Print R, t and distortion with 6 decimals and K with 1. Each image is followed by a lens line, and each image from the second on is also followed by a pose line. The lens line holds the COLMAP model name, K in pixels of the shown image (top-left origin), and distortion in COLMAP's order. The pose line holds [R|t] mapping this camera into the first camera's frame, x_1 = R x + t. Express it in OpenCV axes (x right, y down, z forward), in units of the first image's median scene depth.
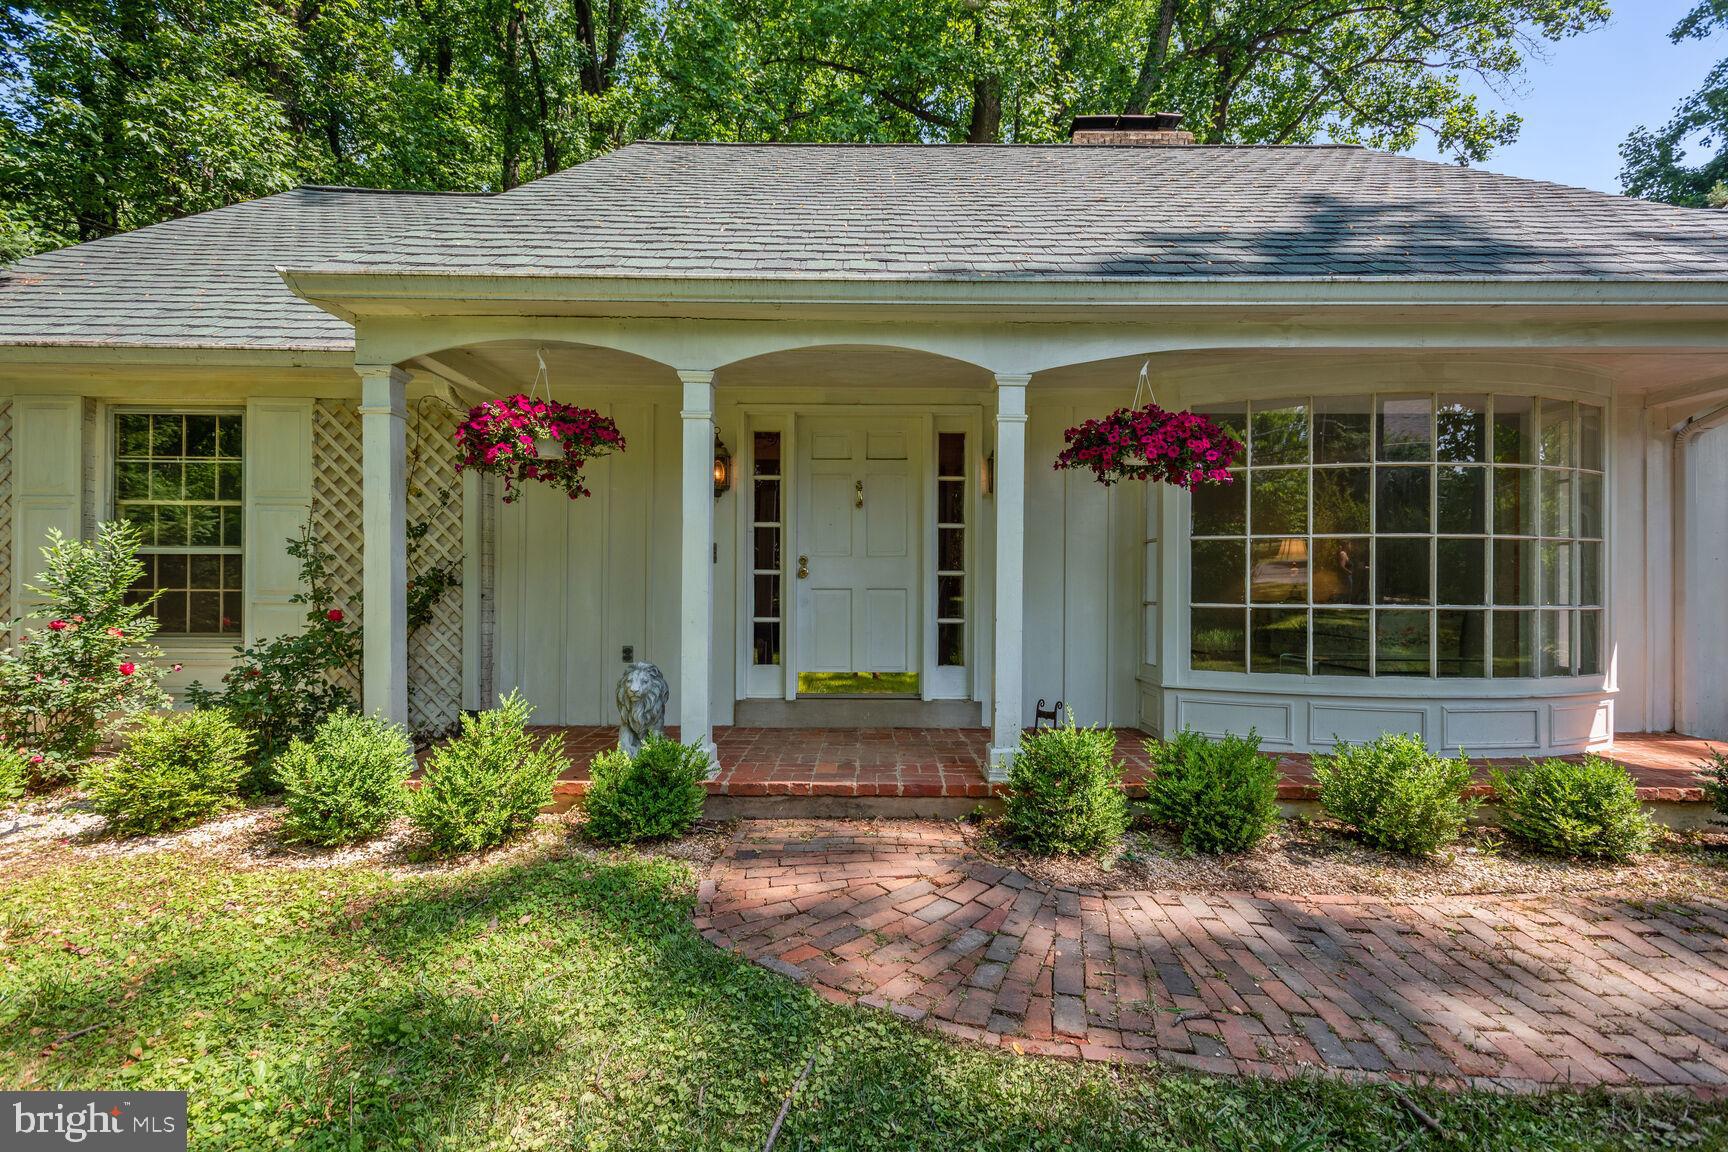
lens RADIAL K [[844.2, 0, 864.0], [0, 844.2, 576.0], [0, 0, 1]] dist [0.001338, 0.000322]
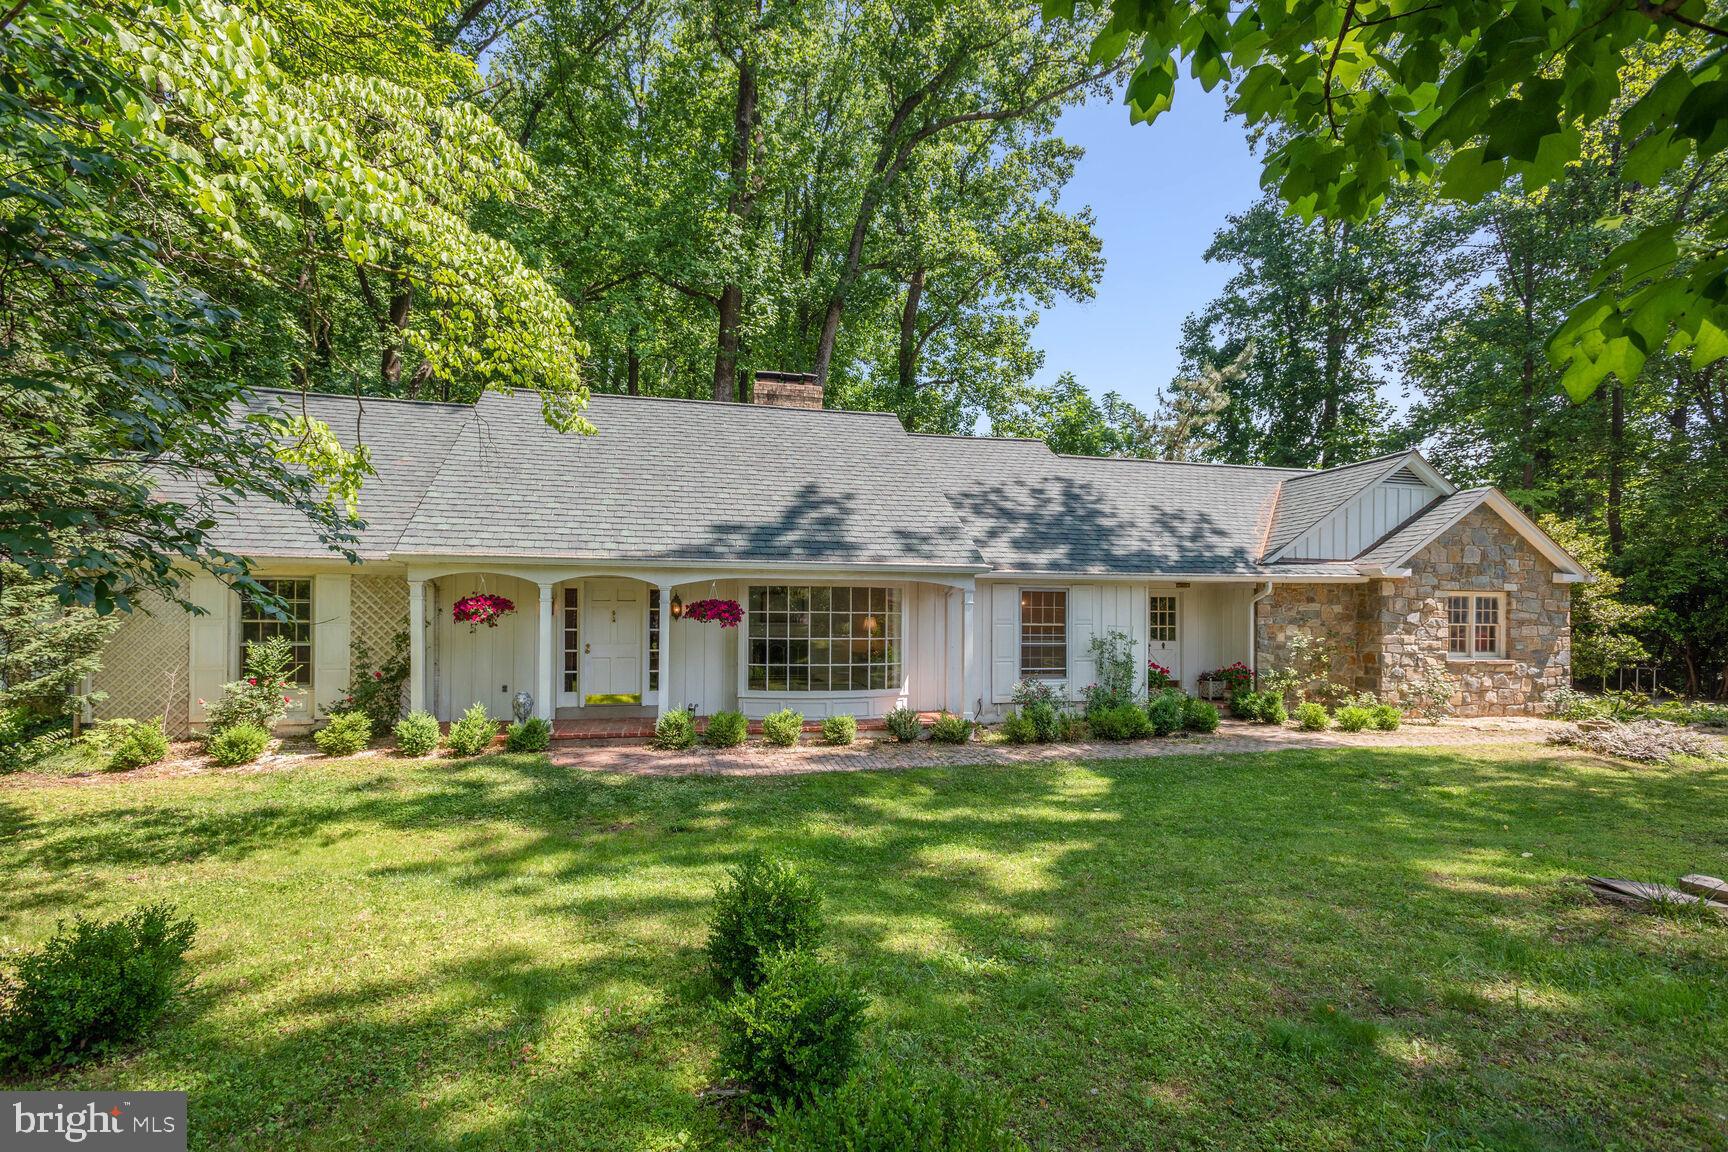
lens RADIAL K [[863.4, 0, 862.5], [0, 863.4, 610.6], [0, 0, 1]] dist [0.033411, -0.000045]
pose [[0.974358, 0.000506, 0.225005, 0.126394], [-0.002573, 0.999957, 0.008892, -0.138195], [-0.224990, -0.009243, 0.974317, -1.473127]]
